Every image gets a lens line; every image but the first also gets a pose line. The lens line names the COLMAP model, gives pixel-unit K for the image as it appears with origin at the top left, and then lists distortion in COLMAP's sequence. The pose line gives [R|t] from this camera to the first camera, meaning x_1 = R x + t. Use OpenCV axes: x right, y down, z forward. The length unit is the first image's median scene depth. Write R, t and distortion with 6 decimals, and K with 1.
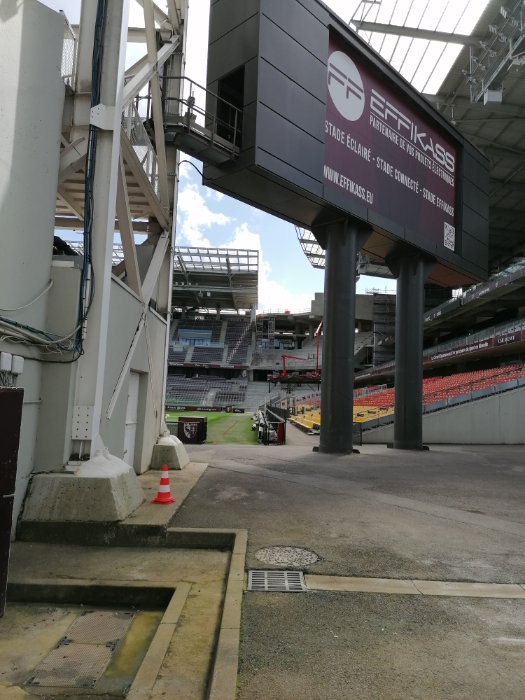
lens RADIAL K [[514.0, 0, 262.5], [0, 514.0, 350.0], [0, 0, 1]] dist [0.105907, -0.123415]
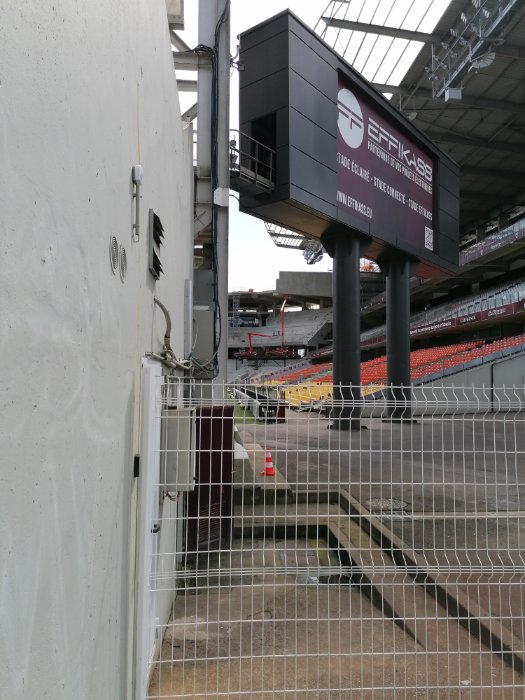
lens RADIAL K [[514.0, 0, 262.5], [0, 514.0, 350.0], [0, 0, 1]] dist [0.105907, -0.123415]
pose [[0.995921, -0.033670, 0.083708, -0.111605], [0.029503, 0.998286, 0.050535, -0.038744], [-0.085266, -0.047859, 0.995208, -0.126354]]
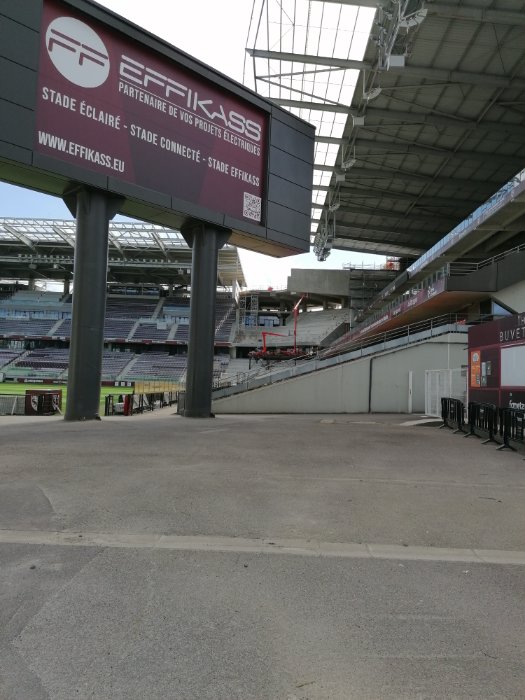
lens RADIAL K [[514.0, 0, 262.5], [0, 514.0, 350.0], [0, 0, 1]] dist [0.105907, -0.123415]
pose [[0.999391, -0.007421, -0.034100, 0.399089], [0.008862, 0.999065, 0.042326, 0.015477], [0.033754, -0.042602, 0.998522, -0.005132]]
